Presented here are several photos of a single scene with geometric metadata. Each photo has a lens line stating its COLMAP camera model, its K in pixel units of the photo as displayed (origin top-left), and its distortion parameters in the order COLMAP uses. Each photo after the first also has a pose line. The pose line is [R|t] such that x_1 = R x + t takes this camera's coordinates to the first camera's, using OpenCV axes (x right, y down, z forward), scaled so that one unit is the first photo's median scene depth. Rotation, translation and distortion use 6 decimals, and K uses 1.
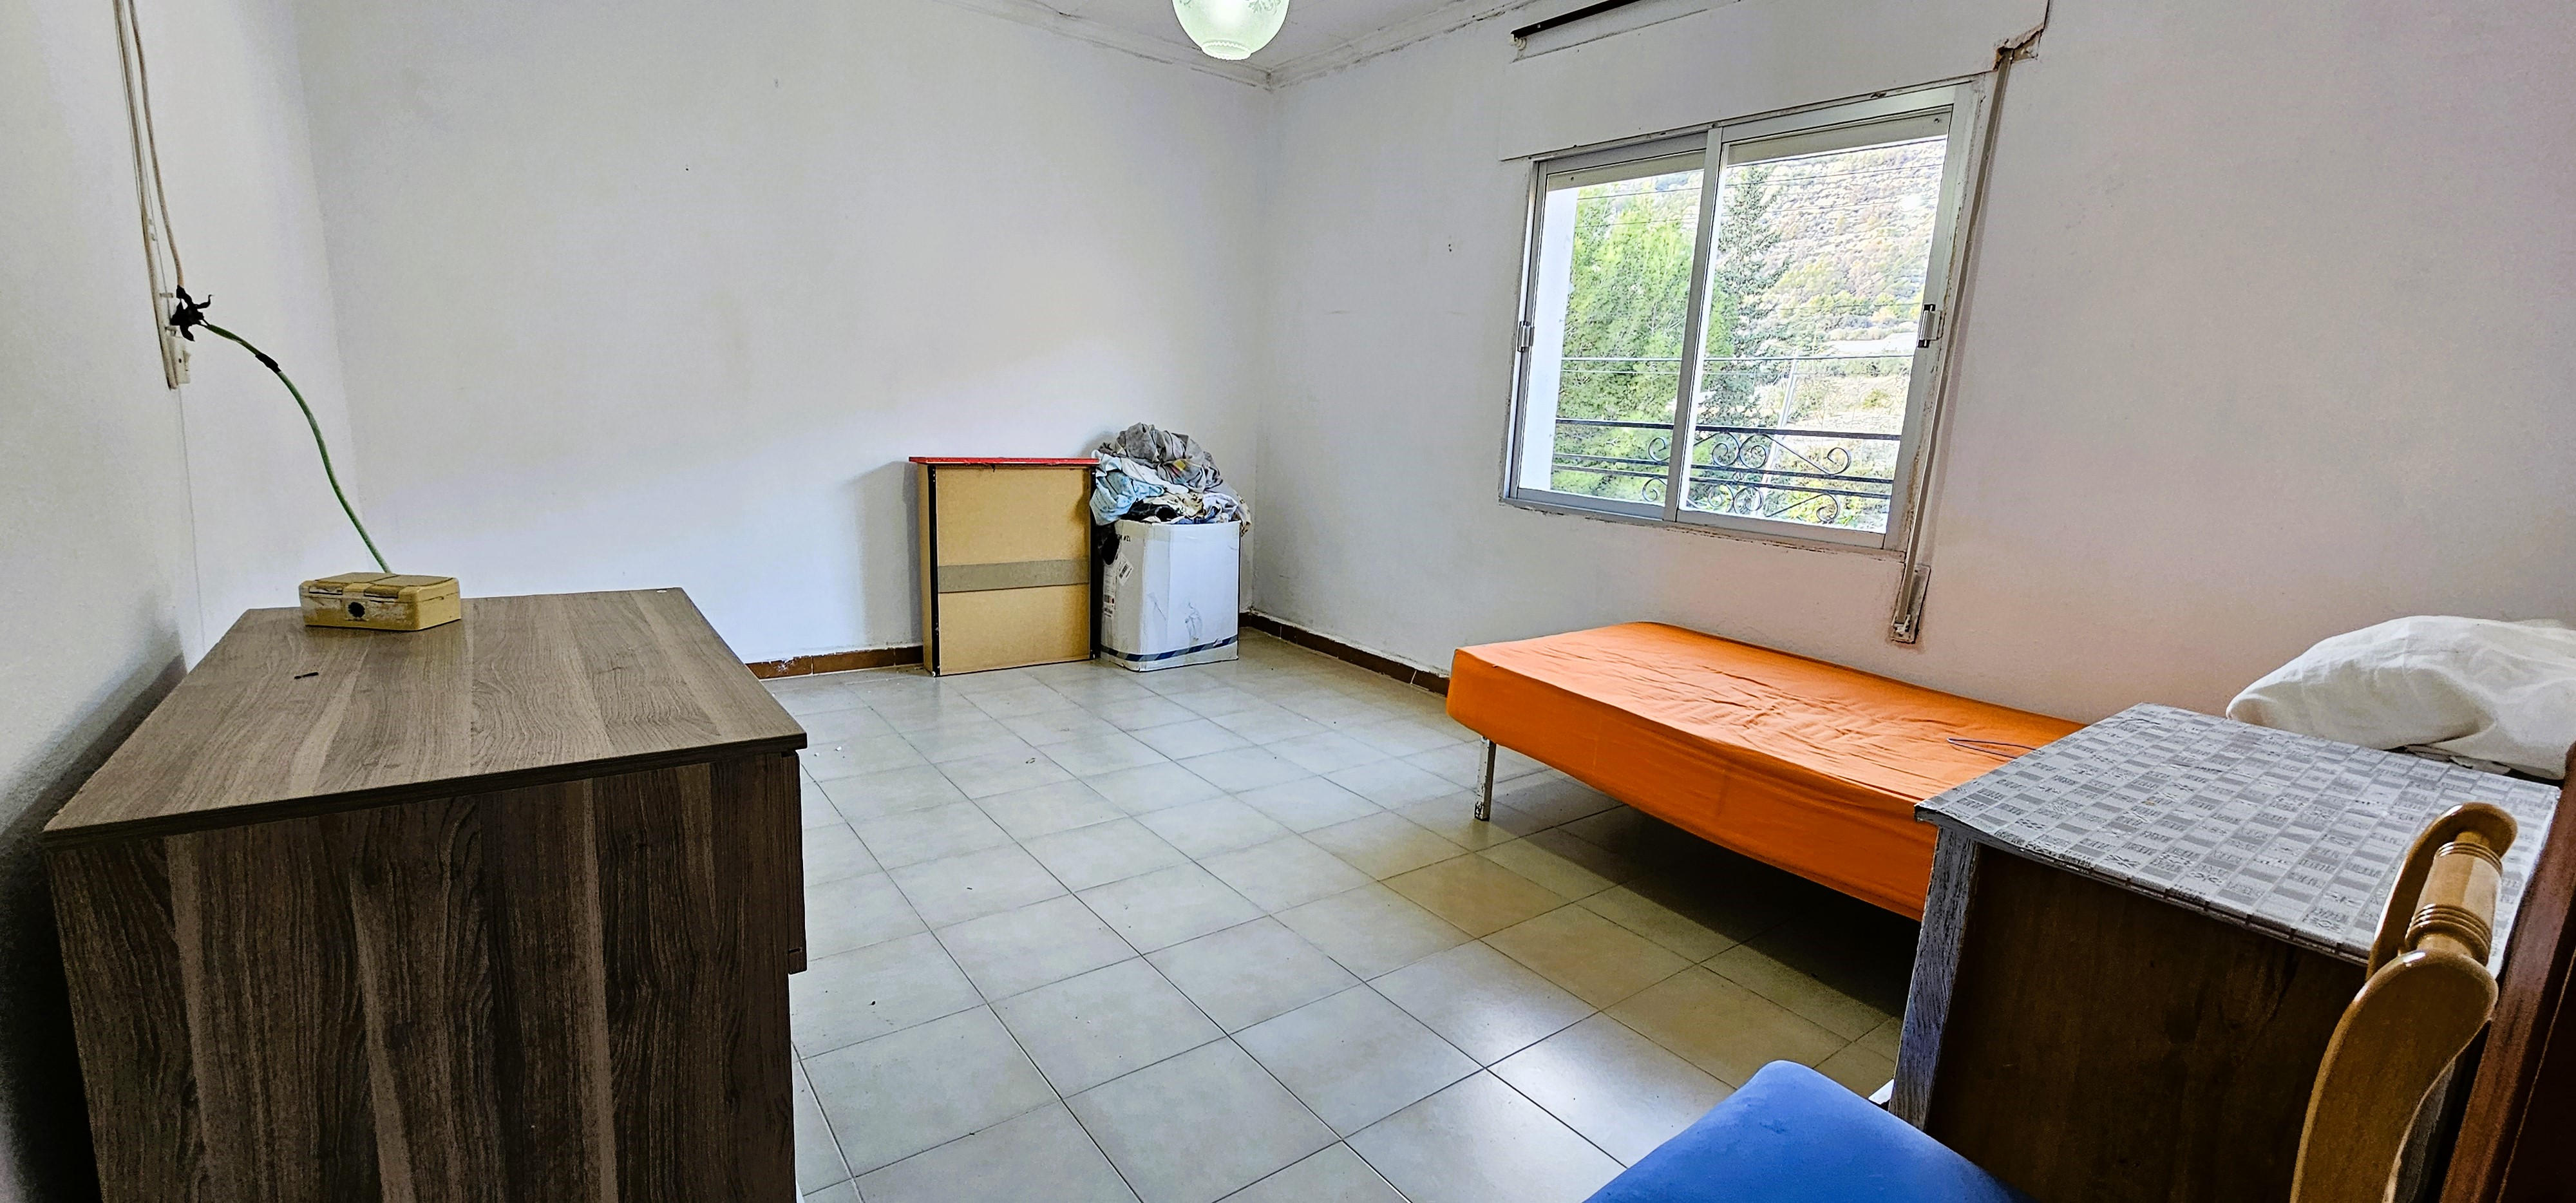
lens RADIAL K [[1044.9, 0, 1279.0], [0, 1044.9, 602.1], [0, 0, 1]] dist [-0.004627, 0.000477]
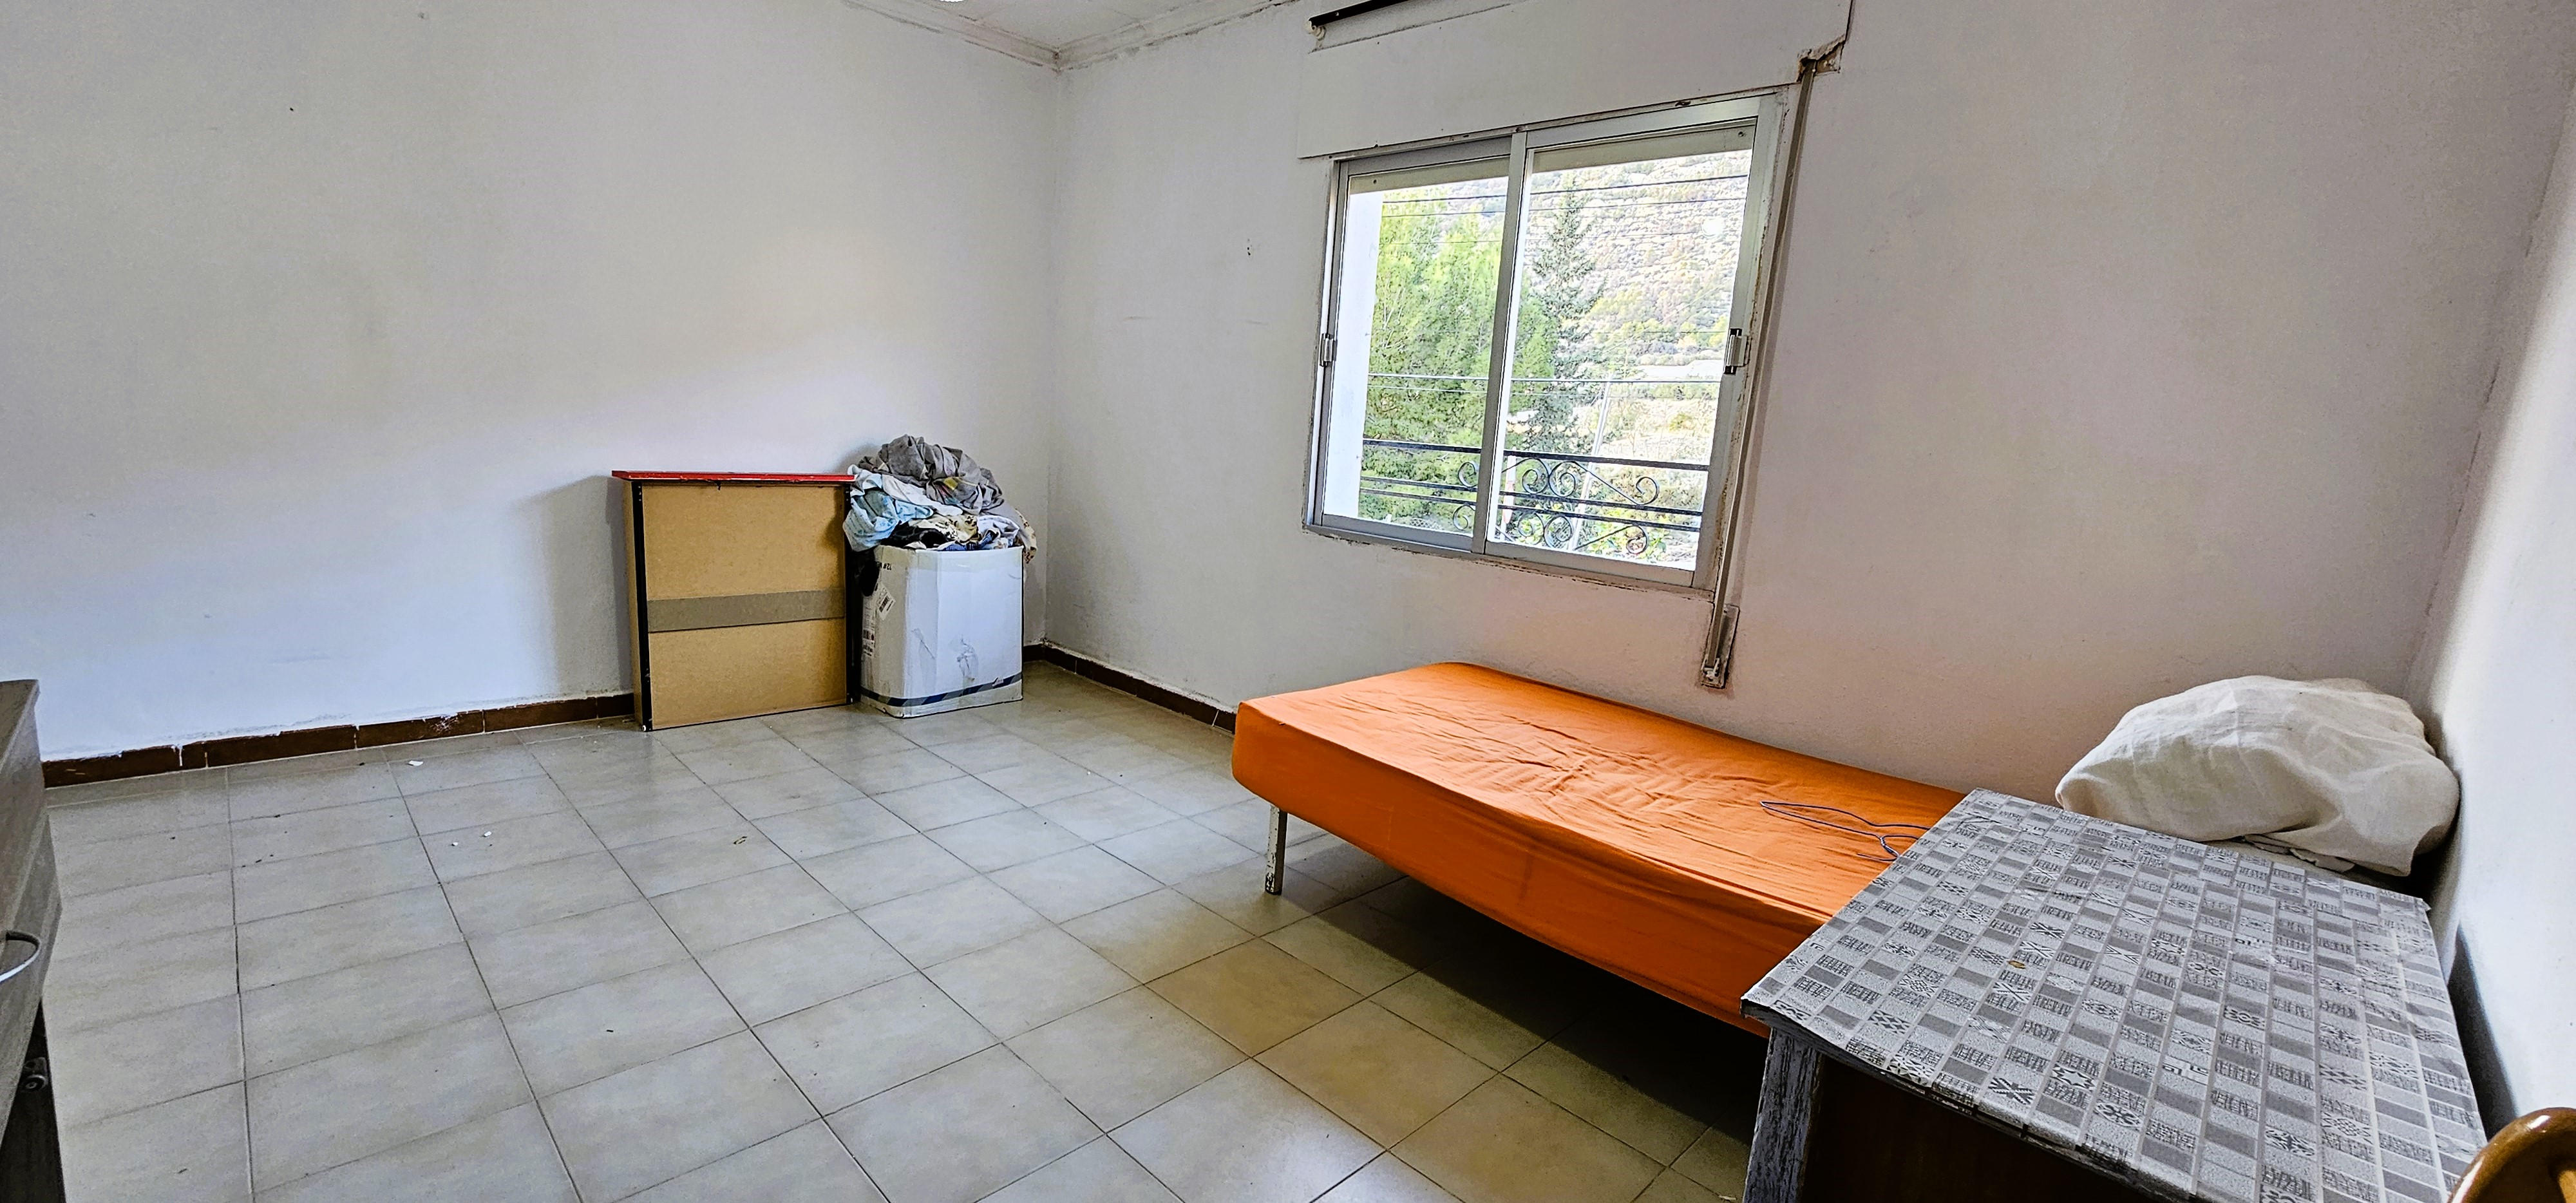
lens RADIAL K [[1044.9, 0, 1279.0], [0, 1044.9, 602.1], [0, 0, 1]] dist [-0.004627, 0.000477]
pose [[0.988725, -0.004682, 0.149667, 0.057844], [0.006163, 0.999936, -0.009436, -0.025258], [-0.149613, 0.010252, 0.988691, 0.103599]]
